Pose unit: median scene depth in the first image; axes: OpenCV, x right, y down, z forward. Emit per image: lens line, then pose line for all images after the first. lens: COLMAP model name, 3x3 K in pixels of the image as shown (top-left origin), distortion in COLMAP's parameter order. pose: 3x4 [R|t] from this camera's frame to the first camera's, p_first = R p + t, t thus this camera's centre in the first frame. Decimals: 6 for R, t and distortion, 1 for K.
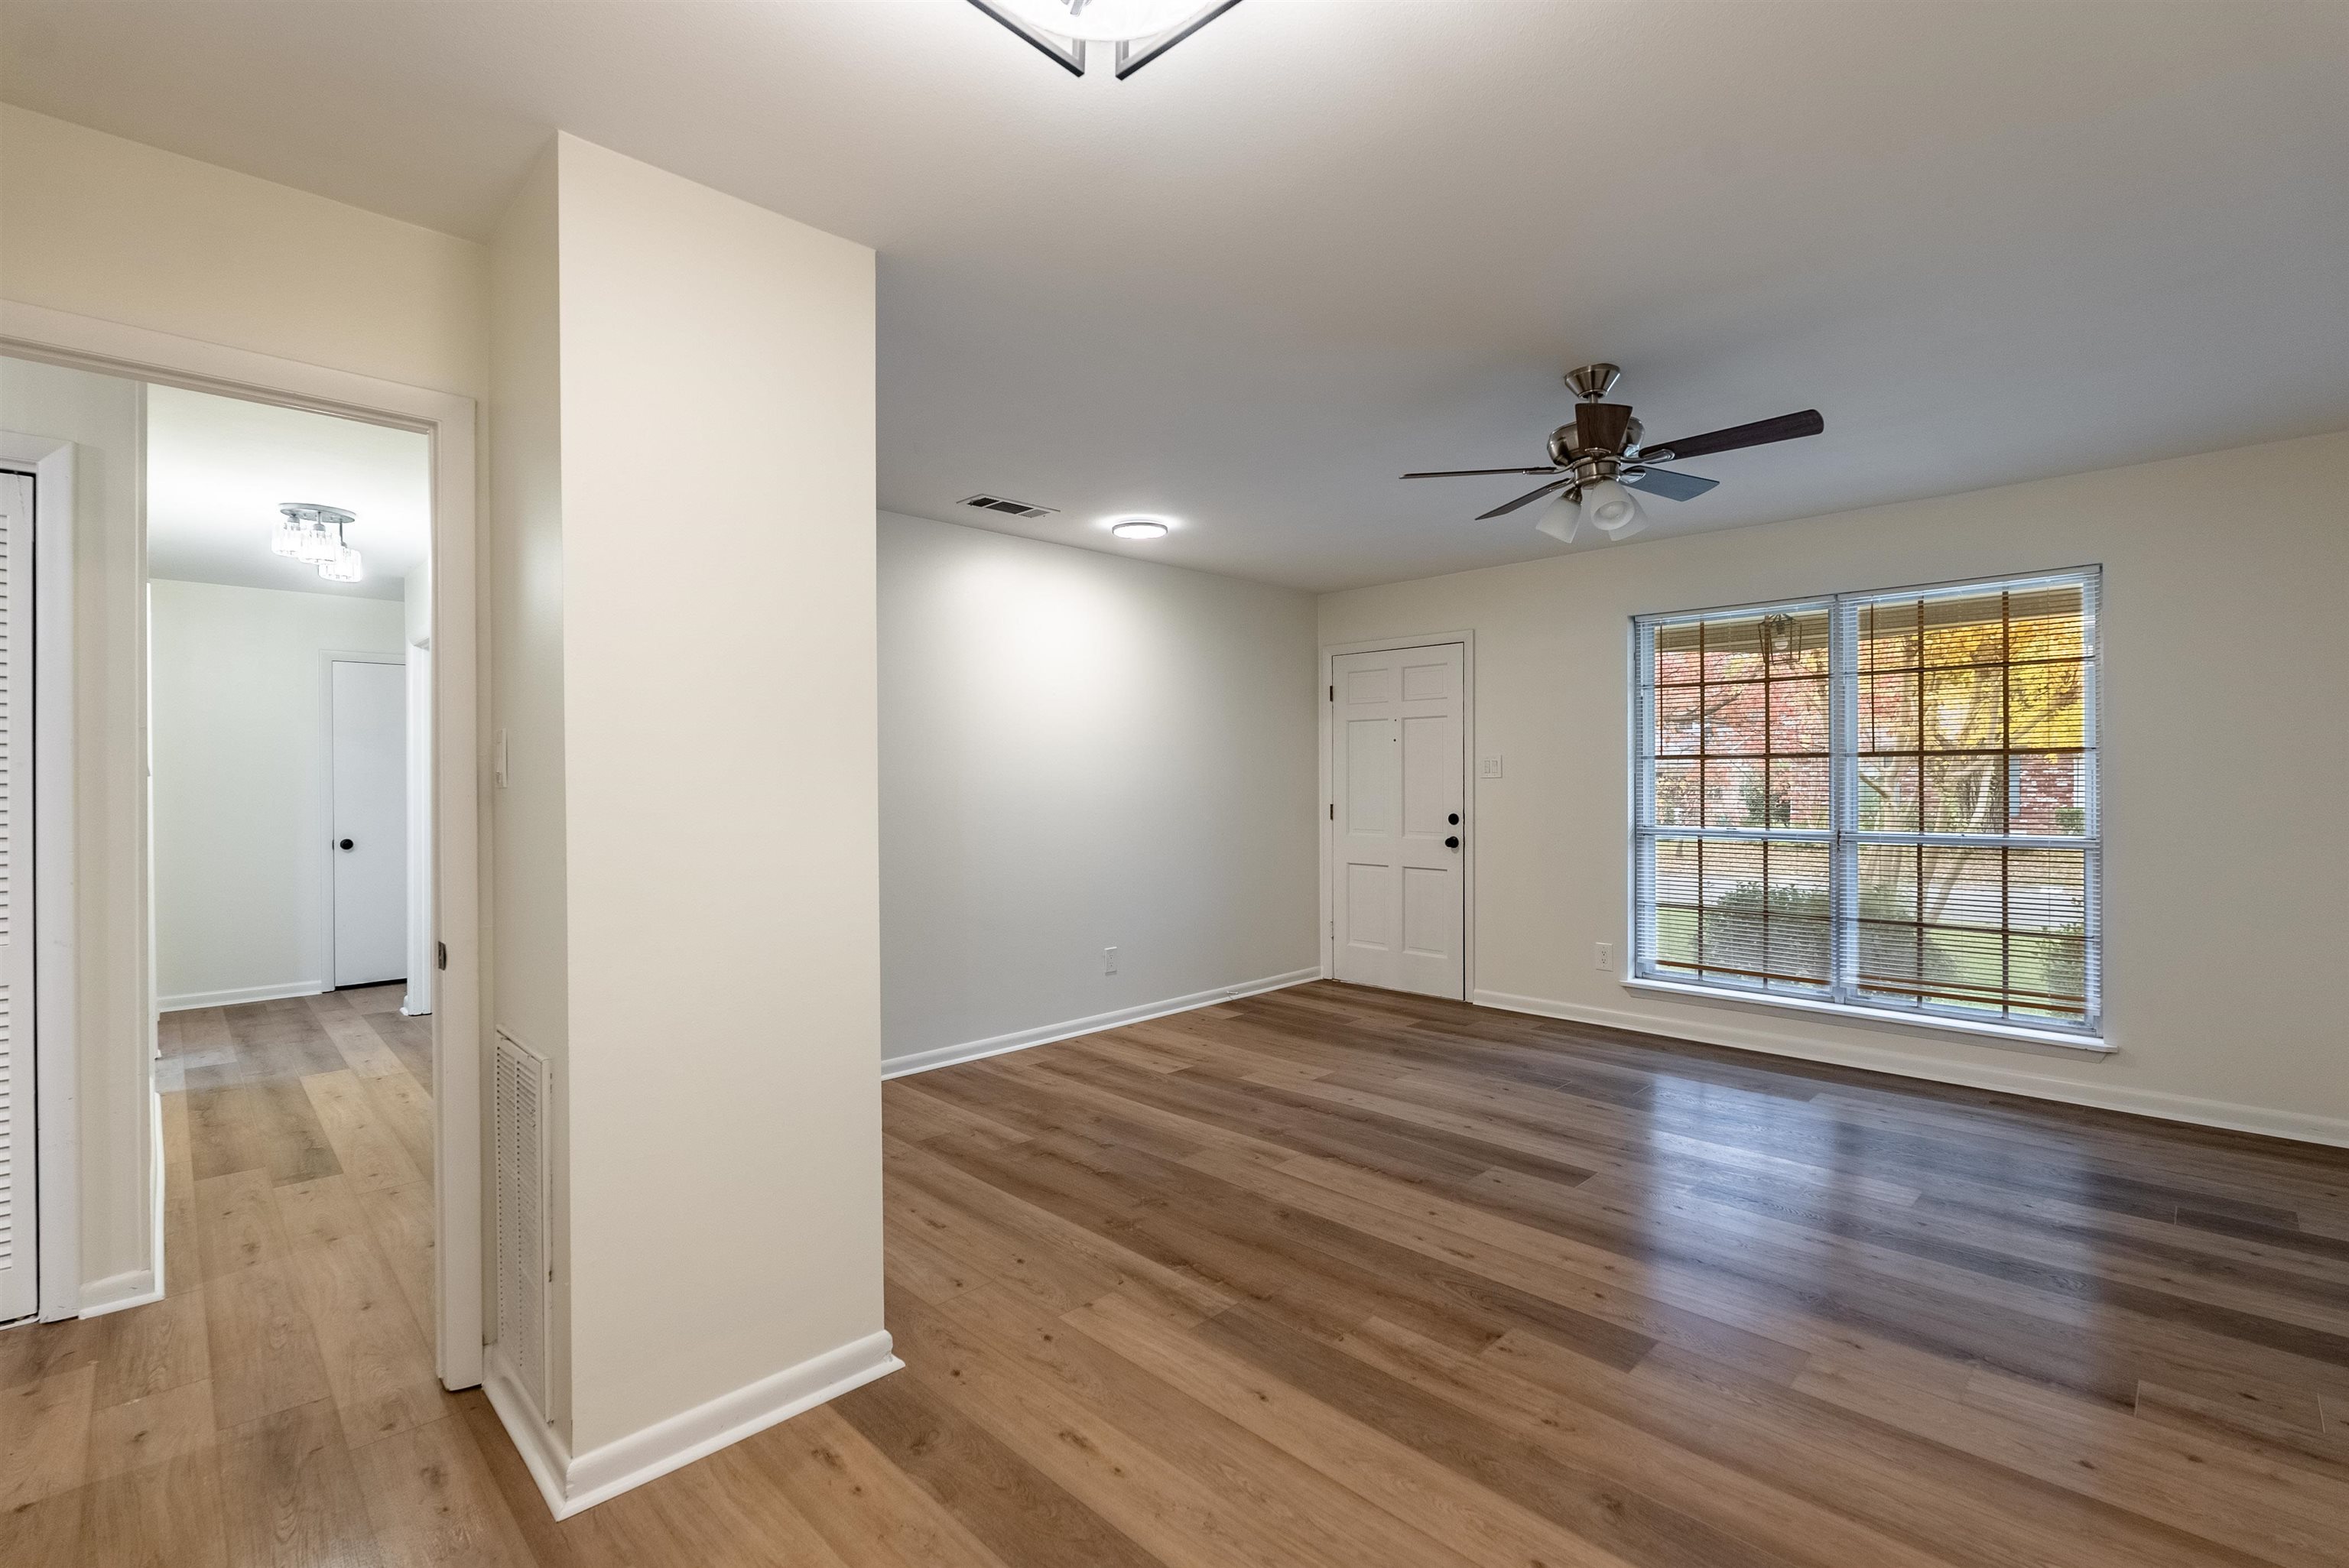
lens RADIAL K [[1037.1, 0, 1165.3], [0, 1037.1, 783.1], [0, 0, 1]] dist [-0.009818, 0.002707]
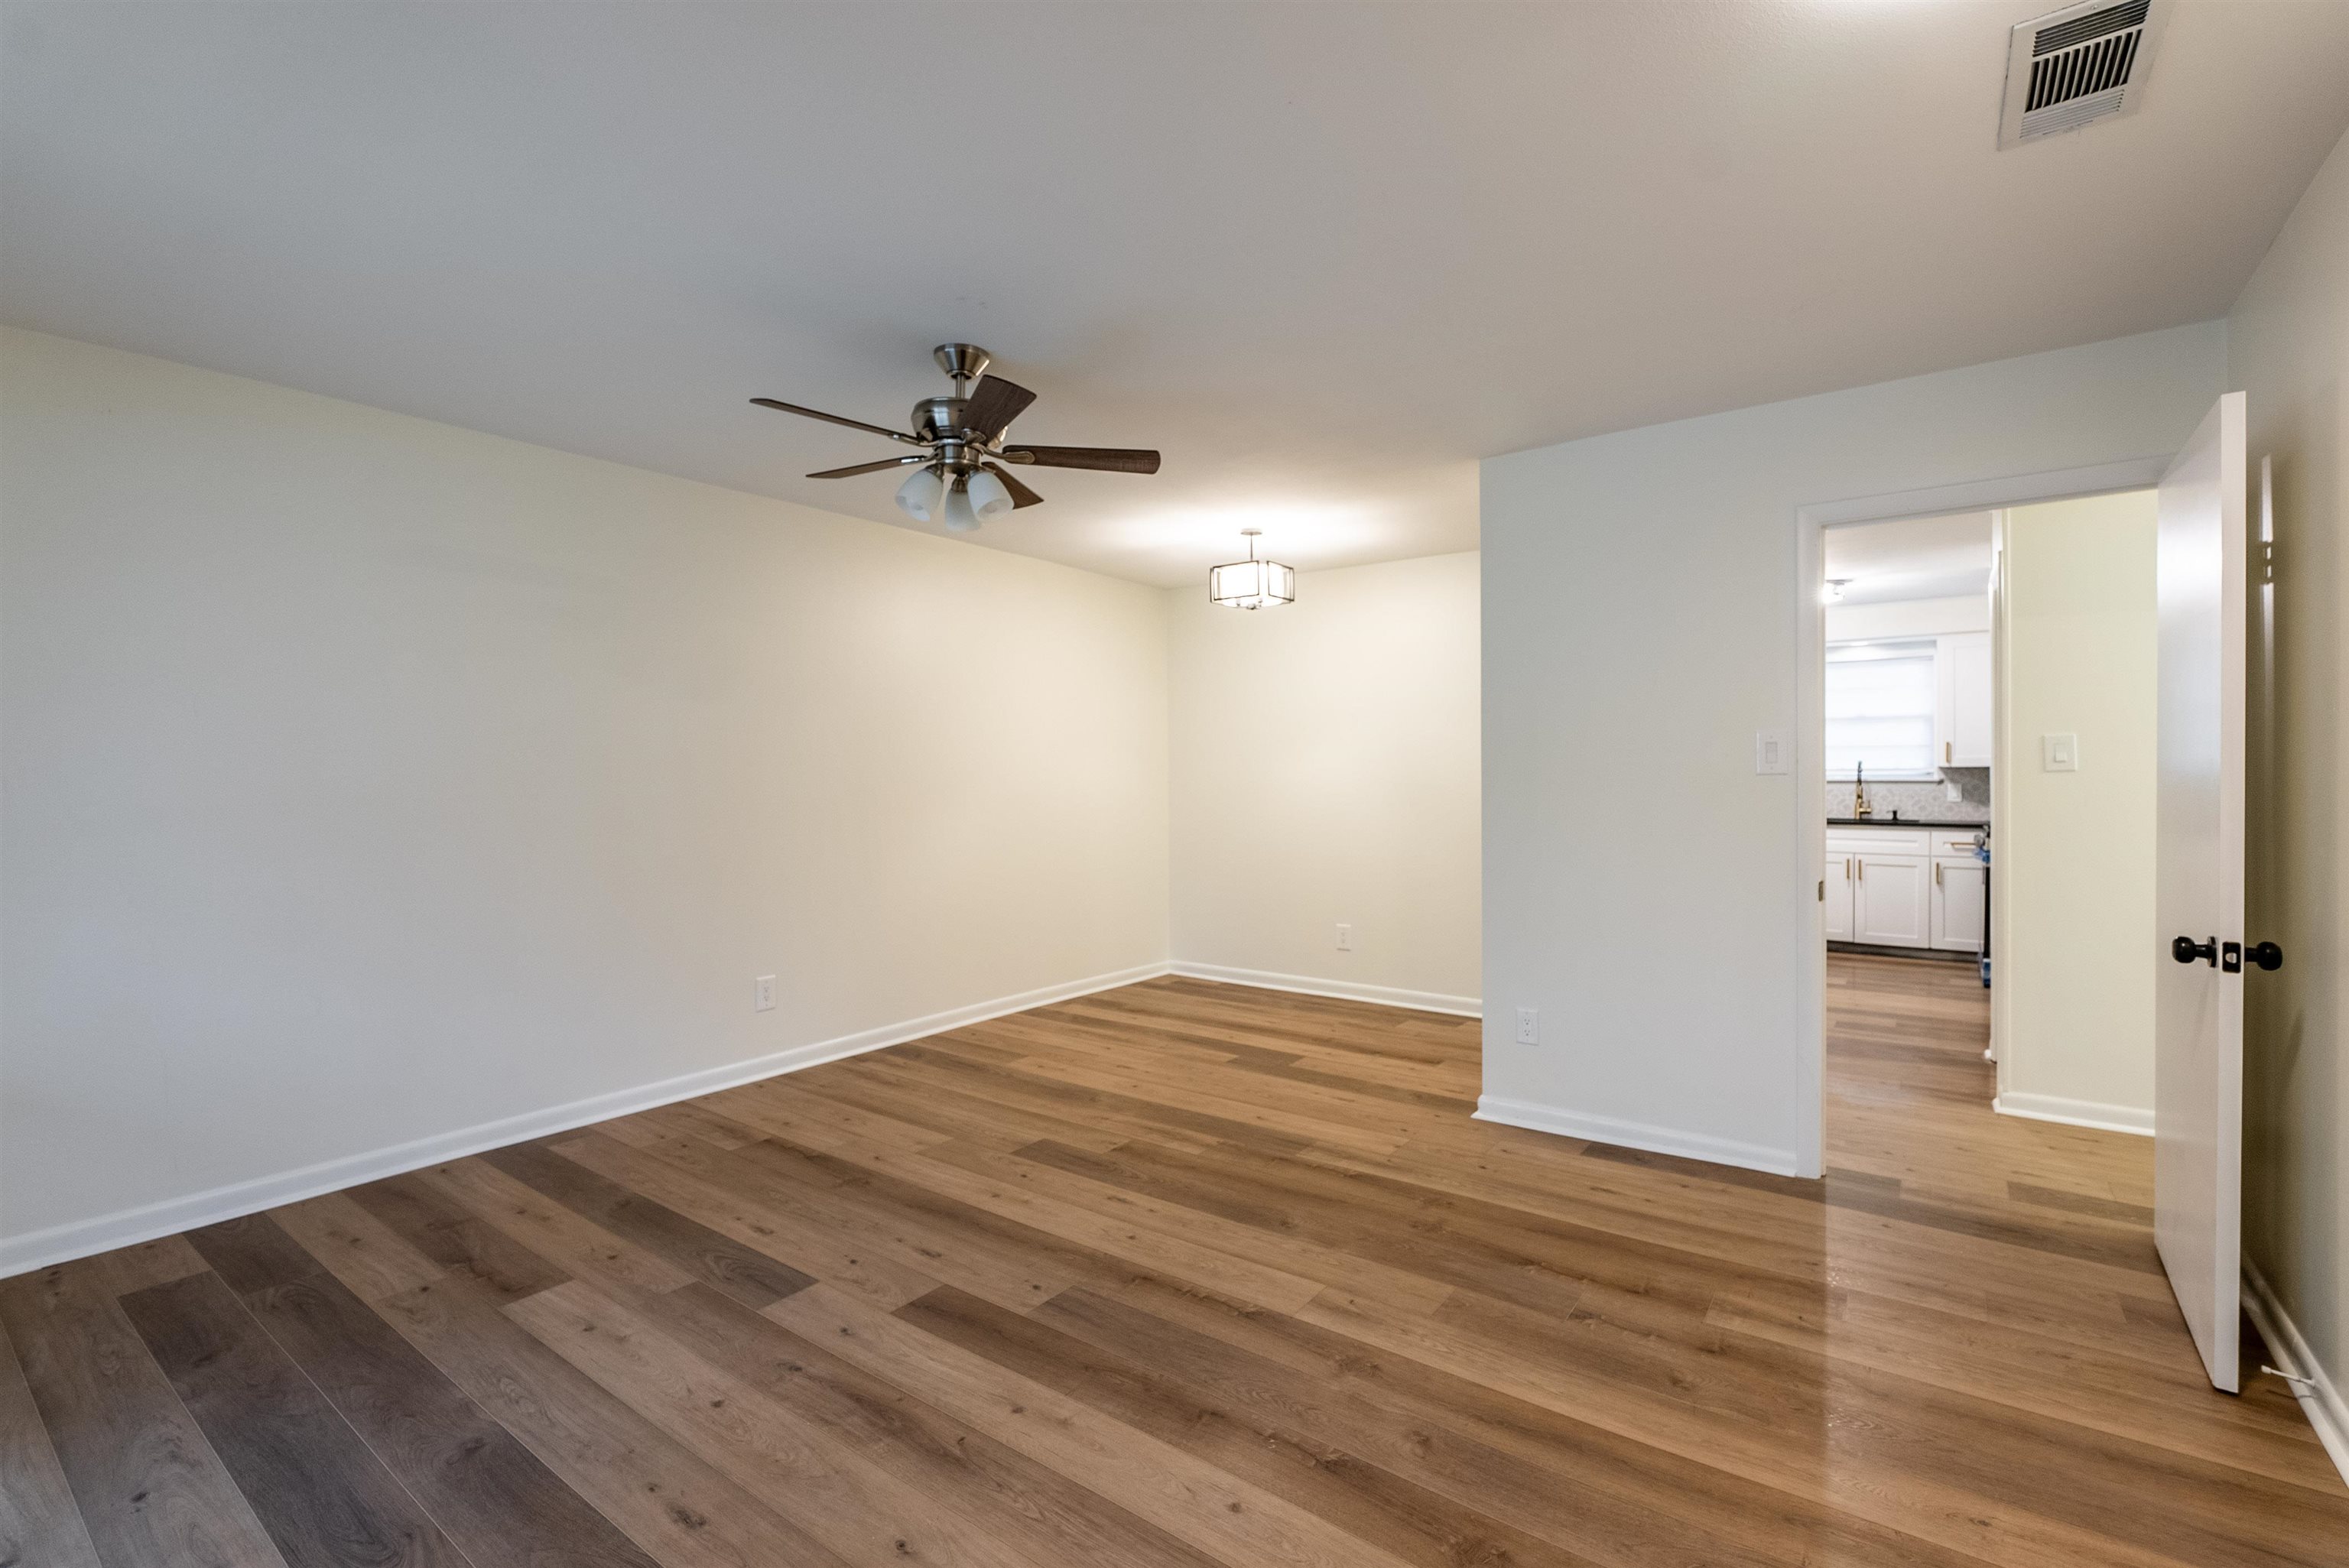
lens RADIAL K [[1037.1, 0, 1176.2], [0, 1037.1, 776.7], [0, 0, 1]] dist [-0.009818, 0.002707]
pose [[-0.986511, 0.012083, -0.163248, 0.361309], [0.010750, 0.999901, 0.009046, -0.007738], [0.163341, 0.007169, -0.986544, 1.898843]]
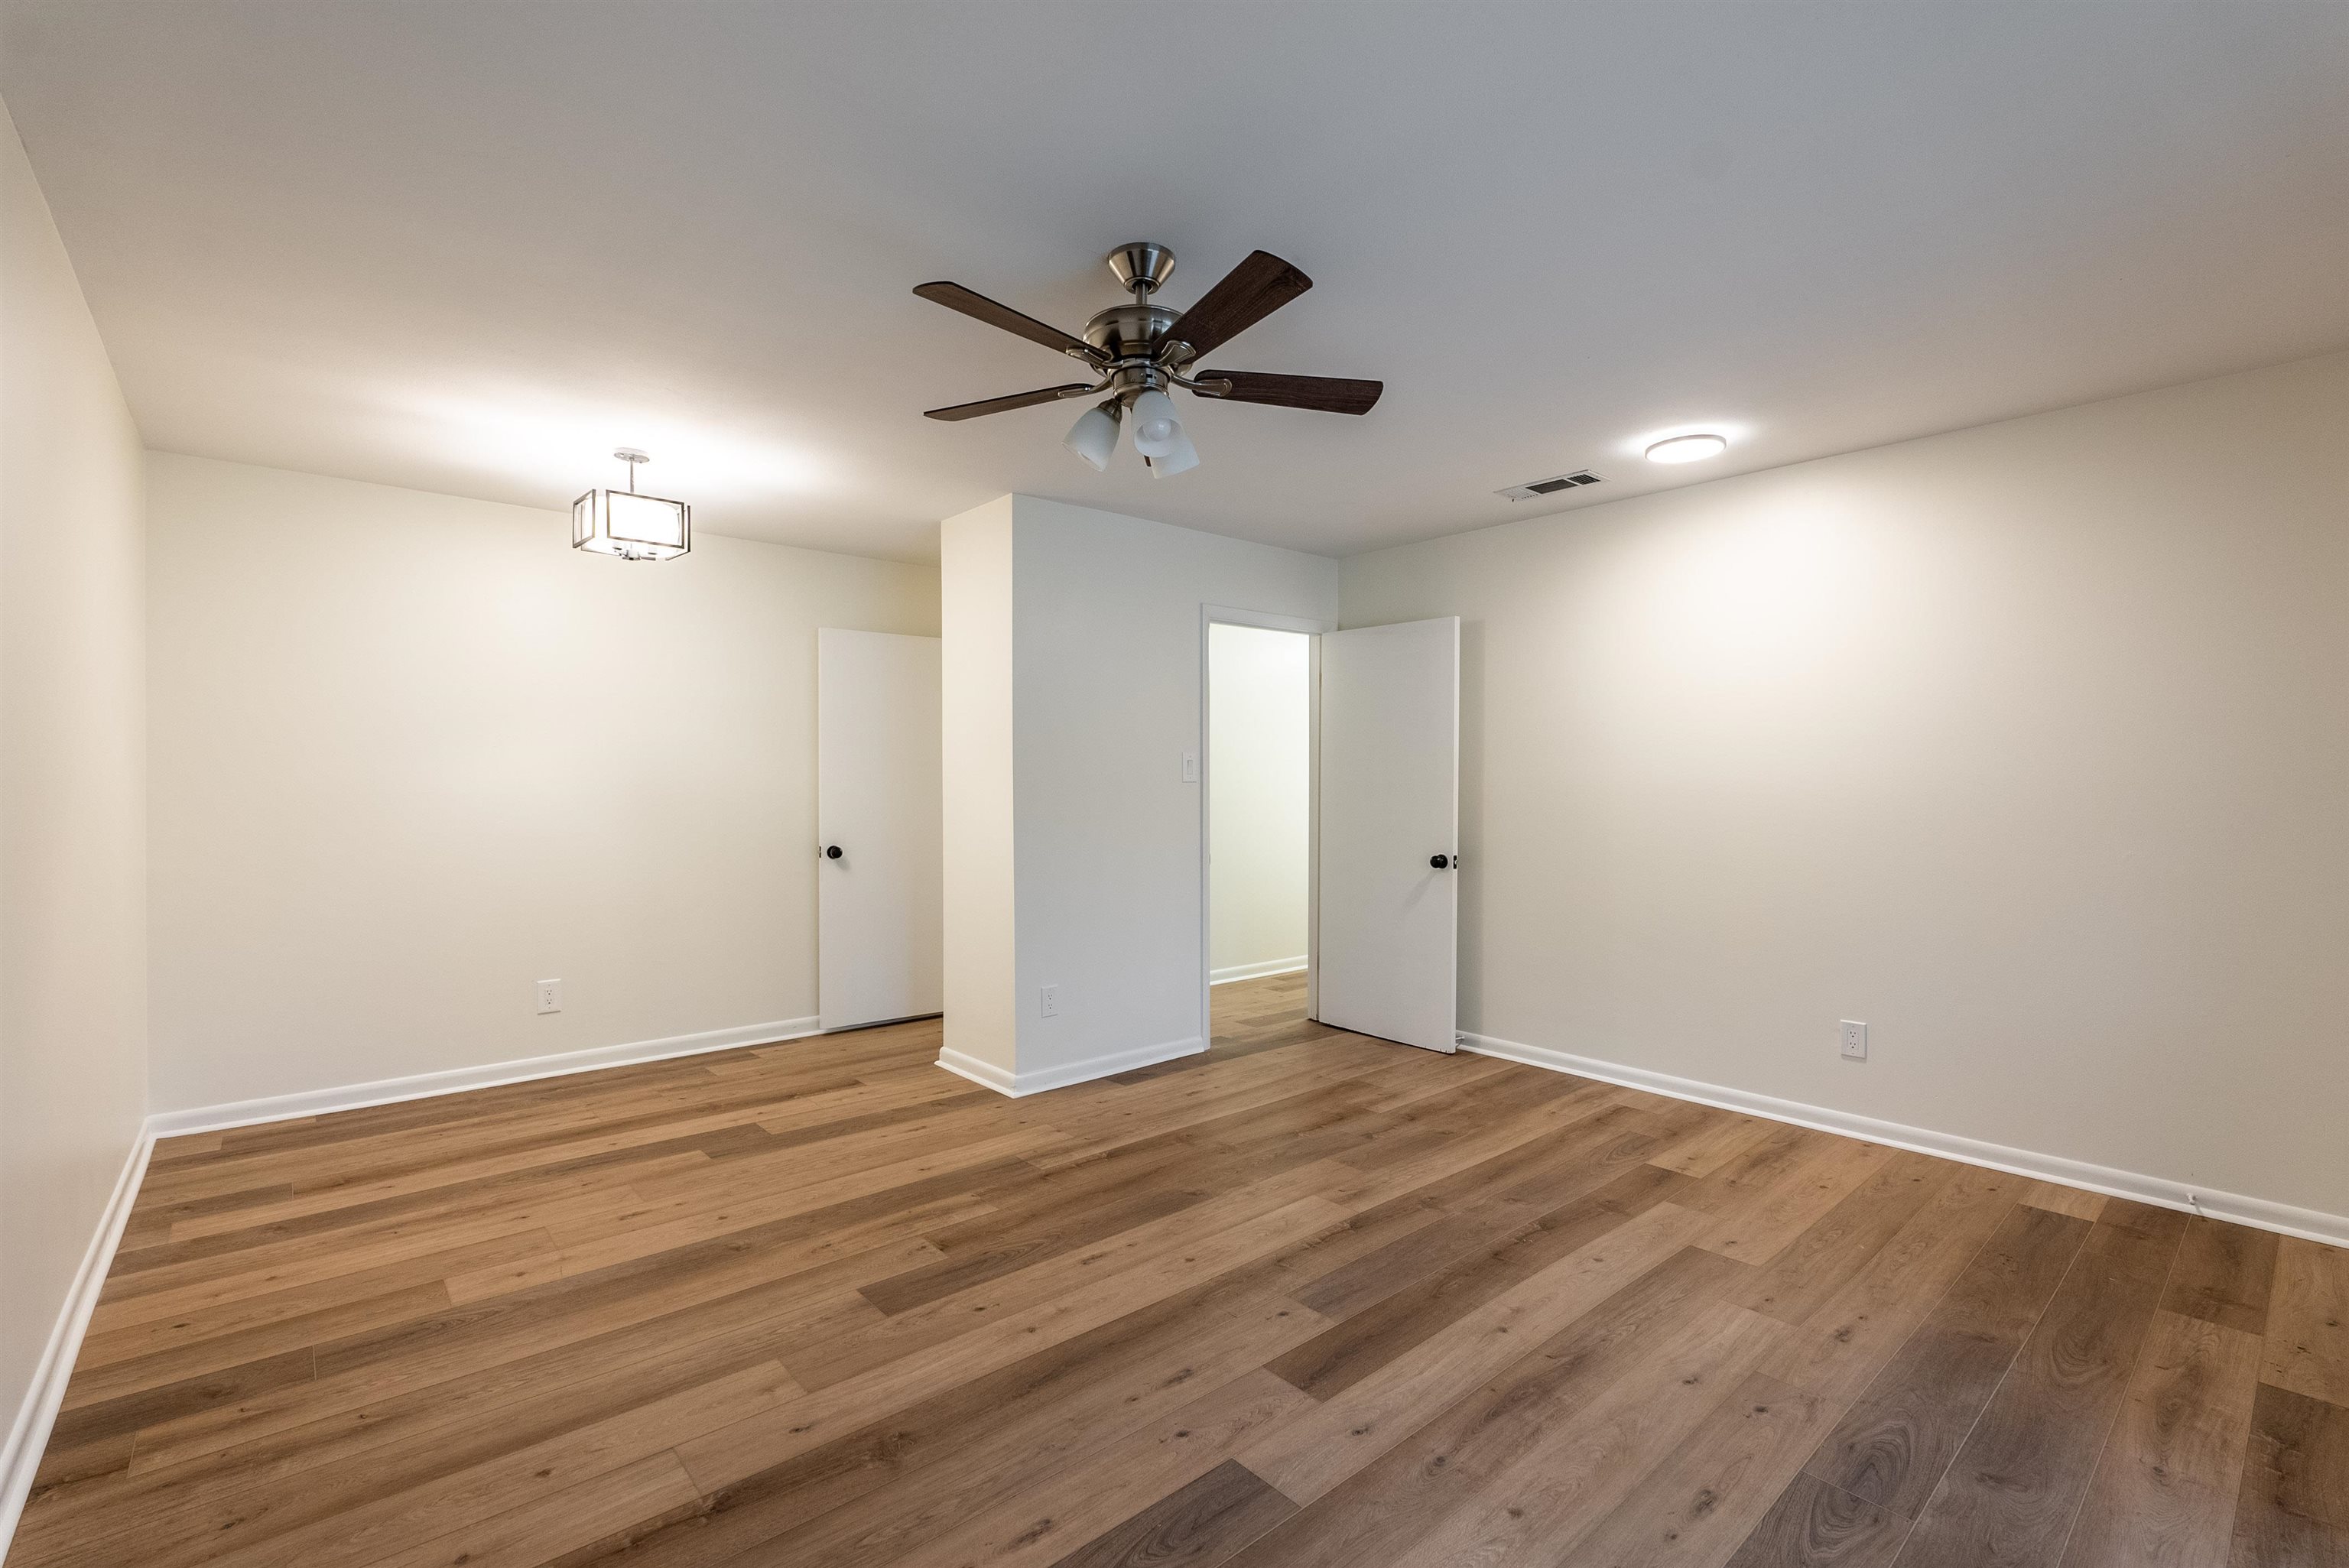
lens RADIAL K [[1037.1, 0, 1182.7], [0, 1037.1, 778.0], [0, 0, 1]] dist [-0.009818, 0.002707]
pose [[-0.055180, 0.005999, -0.998458, 1.139832], [-0.004526, 0.999970, 0.006258, -0.009062], [0.998466, 0.004864, -0.055151, 1.027336]]
